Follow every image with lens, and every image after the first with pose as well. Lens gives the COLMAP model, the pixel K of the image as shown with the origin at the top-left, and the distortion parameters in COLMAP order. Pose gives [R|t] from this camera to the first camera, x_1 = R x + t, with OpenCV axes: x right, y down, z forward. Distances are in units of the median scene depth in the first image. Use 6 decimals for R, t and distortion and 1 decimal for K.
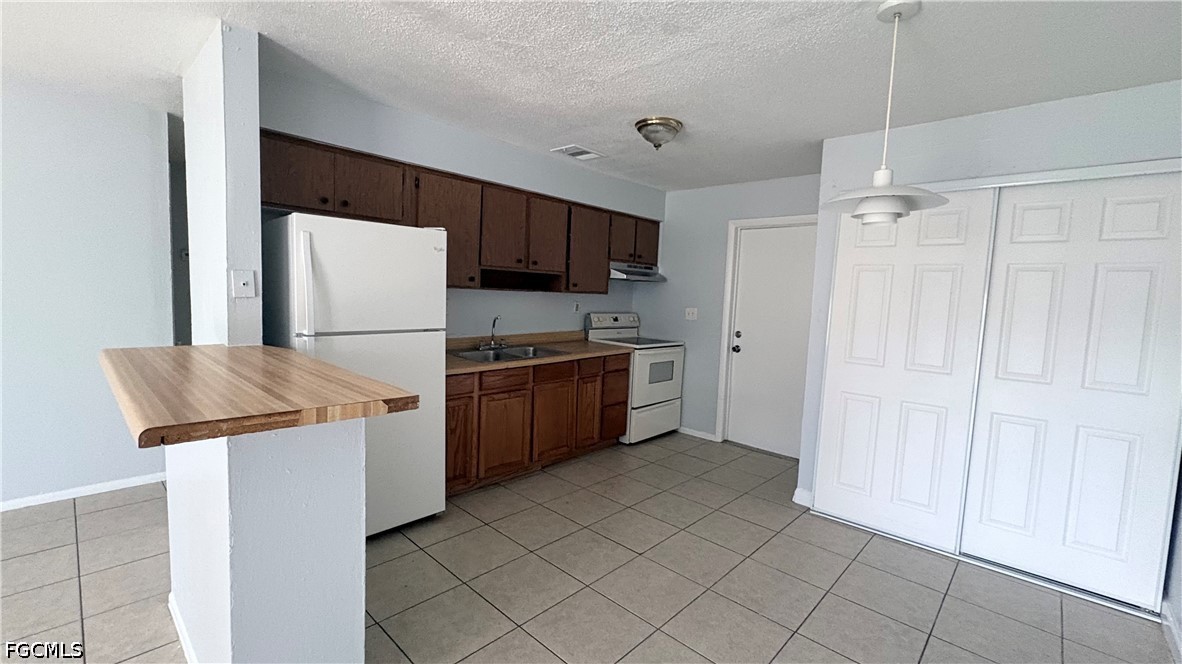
lens RADIAL K [[489.3, 0, 591.5], [0, 489.3, 331.3], [0, 0, 1]] dist [0.001087, -0.000248]
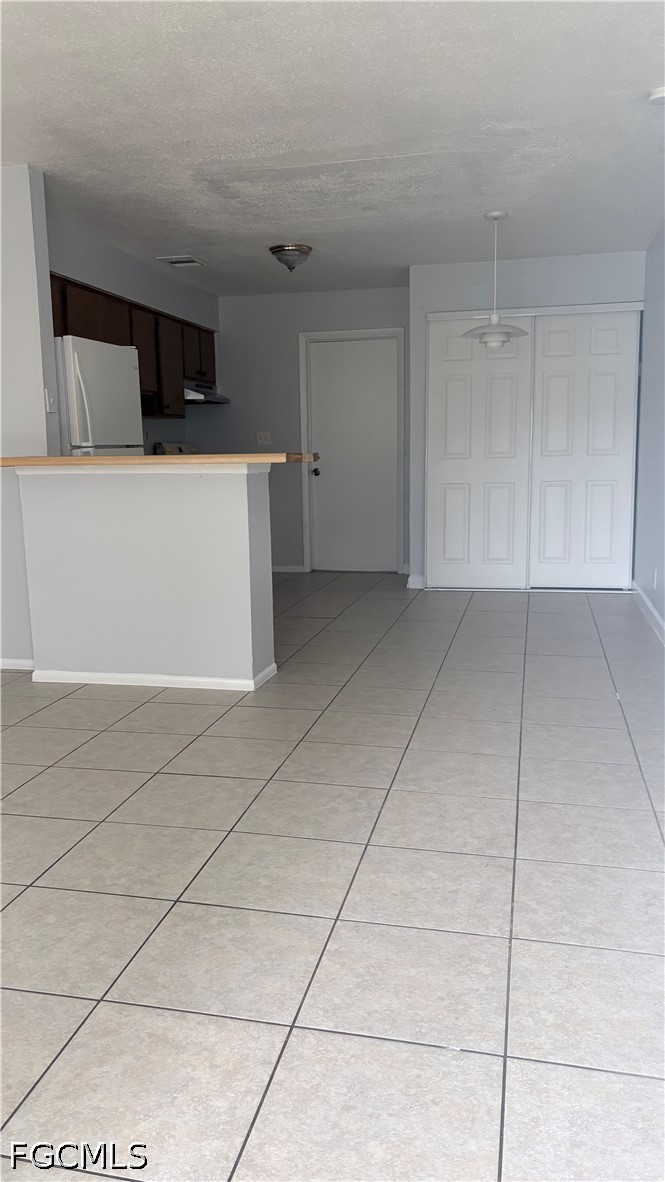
lens RADIAL K [[904.8, 0, 331.9], [0, 904.8, 590.0], [0, 0, 1]] dist [0.044141, -0.001451]
pose [[0.860759, -0.135201, 0.490729, -0.865637], [0.096864, 0.989970, 0.102844, 0.130085], [-0.499711, -0.040989, 0.865222, -0.819432]]
